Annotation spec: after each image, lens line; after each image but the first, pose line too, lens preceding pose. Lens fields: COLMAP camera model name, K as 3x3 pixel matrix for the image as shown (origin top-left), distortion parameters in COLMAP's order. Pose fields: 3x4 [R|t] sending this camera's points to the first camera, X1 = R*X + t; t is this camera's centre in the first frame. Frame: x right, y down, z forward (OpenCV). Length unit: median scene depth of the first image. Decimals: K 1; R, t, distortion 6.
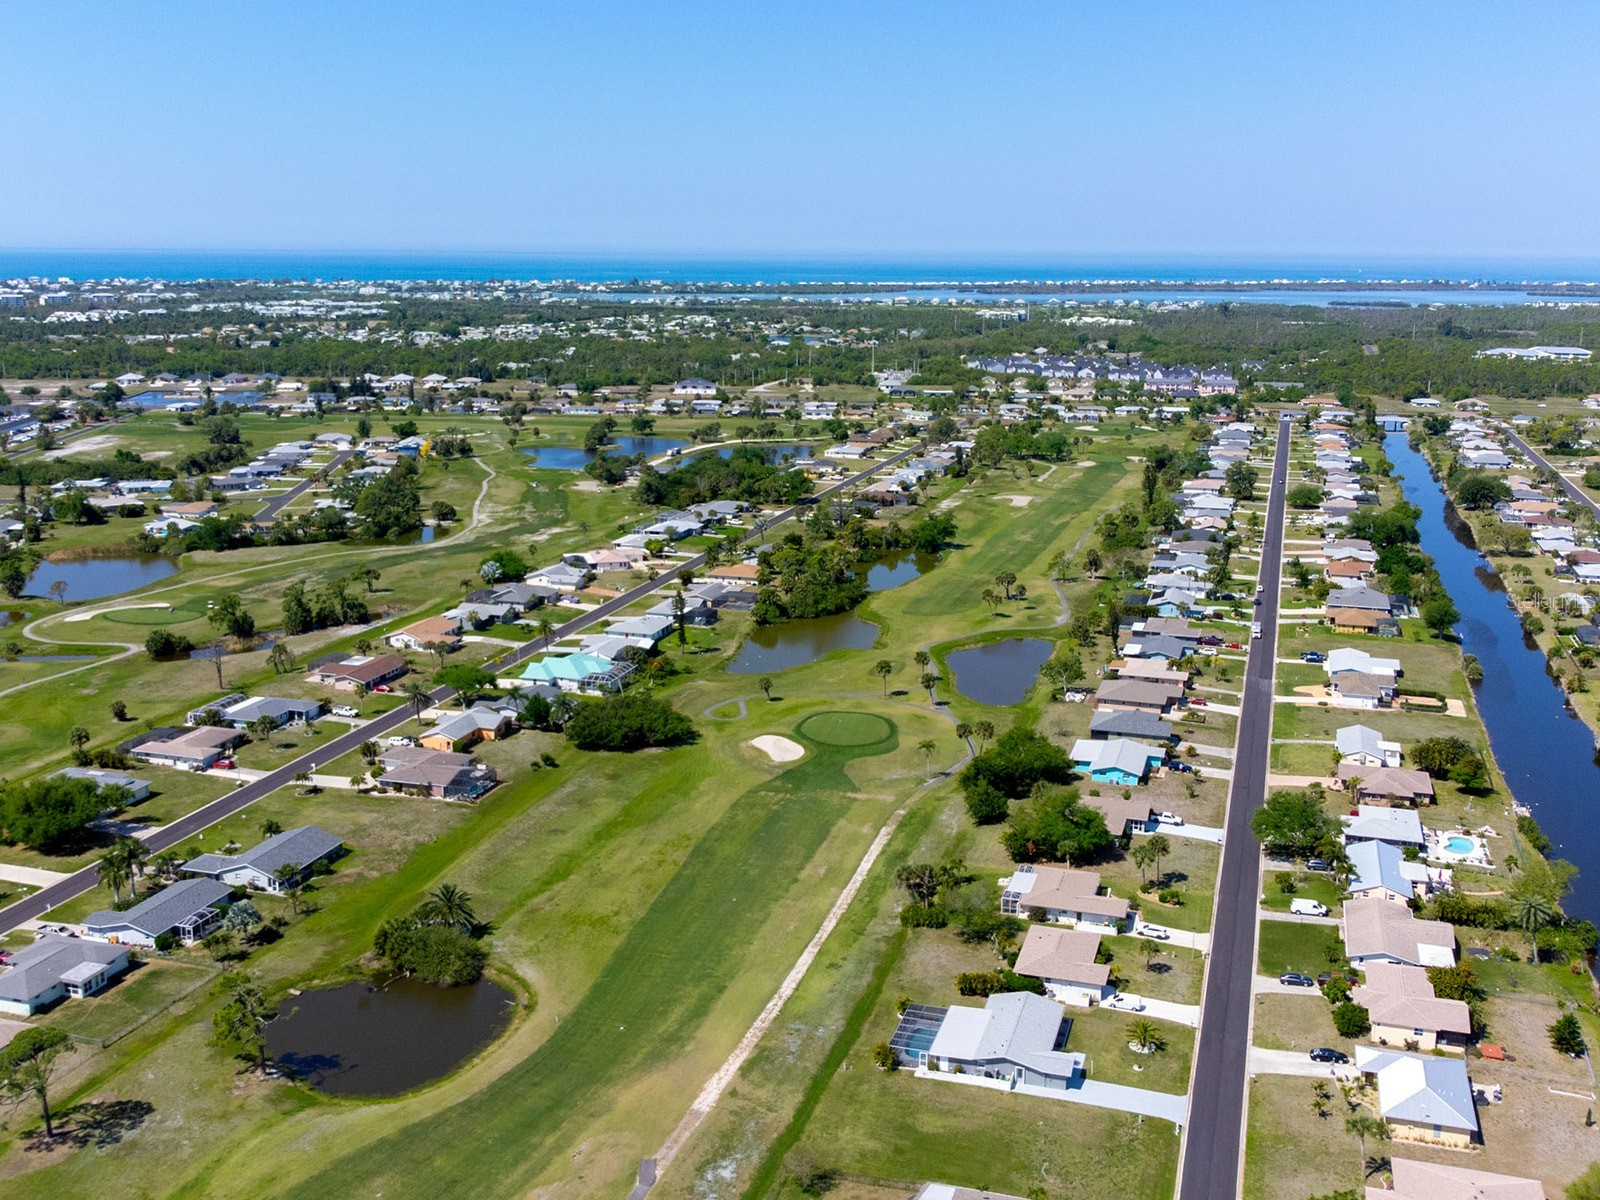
lens RADIAL K [[1605.3, 0, 800.0], [0, 1605.3, 600.0], [0, 0, 1]] dist [0.104391, -0.307902]
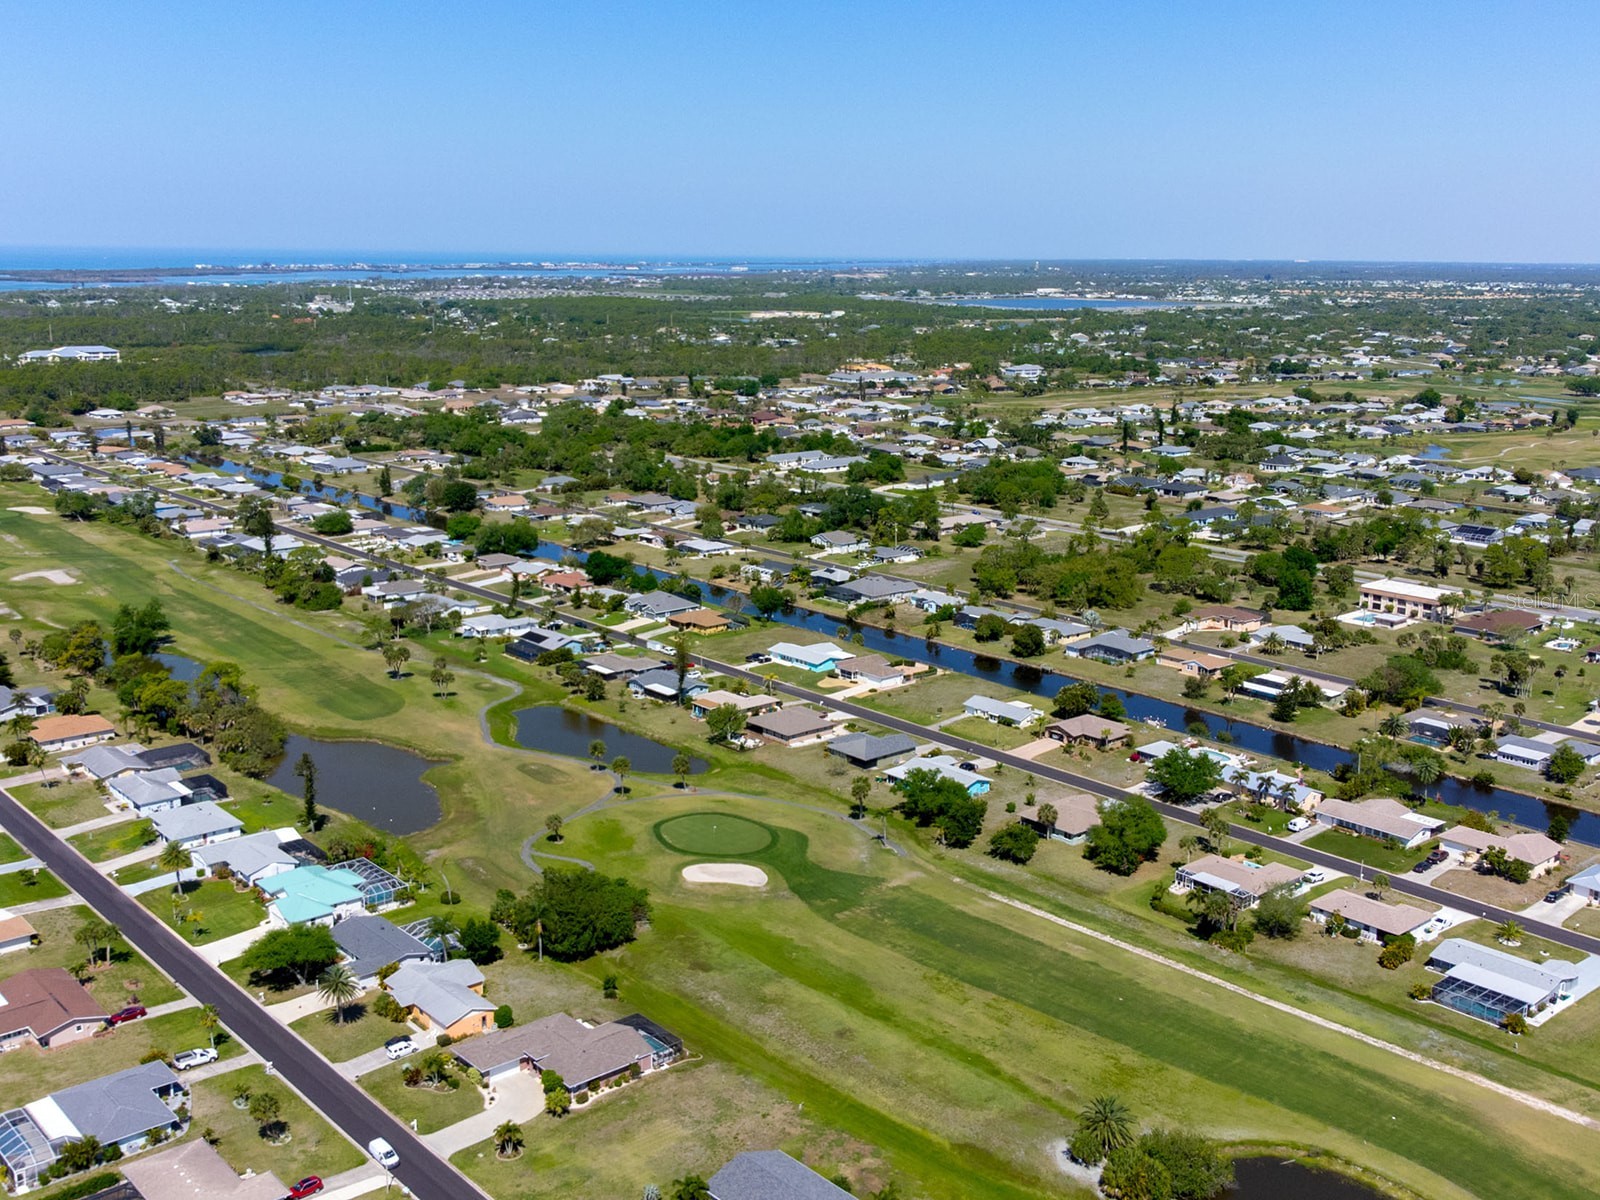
lens RADIAL K [[1605.3, 0, 800.0], [0, 1605.3, 600.0], [0, 0, 1]] dist [0.104391, -0.307902]
pose [[0.525543, -0.185709, 0.830251, -0.953181], [0.177639, 0.978328, 0.106386, -0.193070], [-0.832015, 0.091574, 0.547143, 0.652588]]
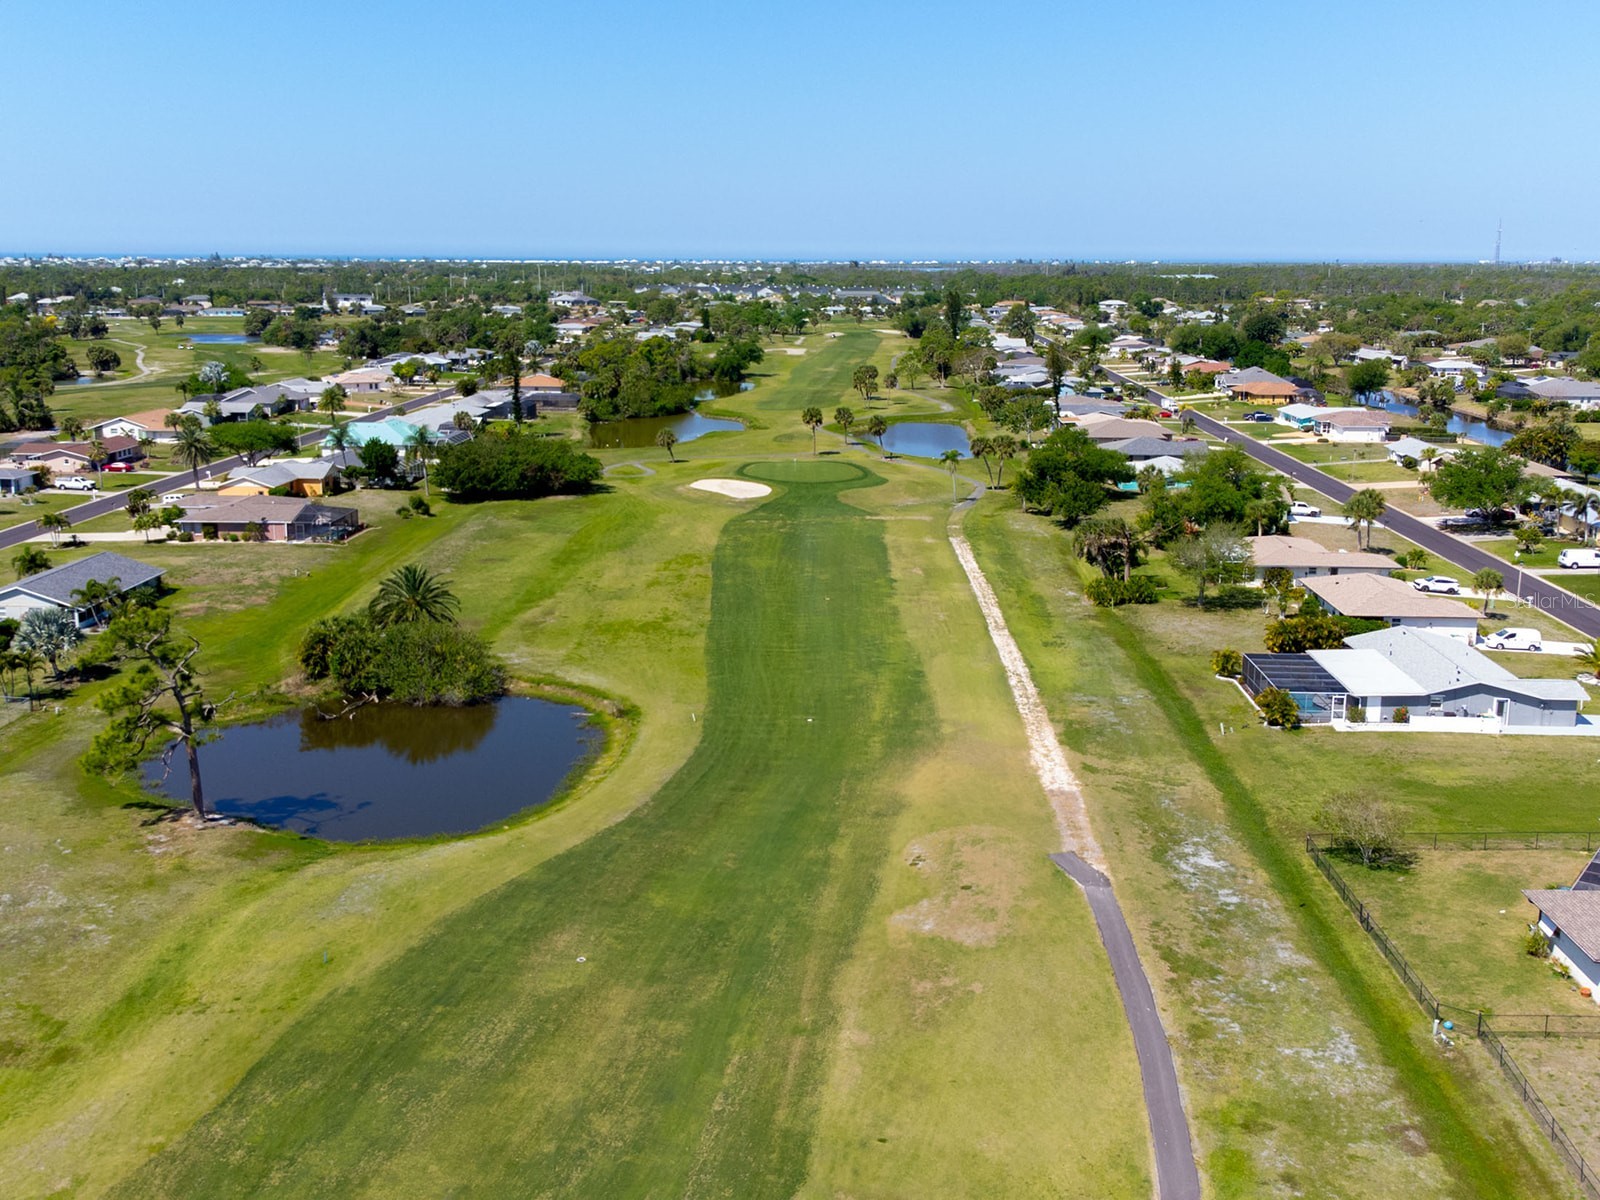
lens RADIAL K [[1605.3, 0, 800.0], [0, 1605.3, 600.0], [0, 0, 1]] dist [0.104391, -0.307902]
pose [[0.968653, -0.056511, 0.241903, -0.225234], [0.057270, 0.998351, 0.003898, 0.195627], [-0.241725, 0.010078, 0.970293, 0.389756]]
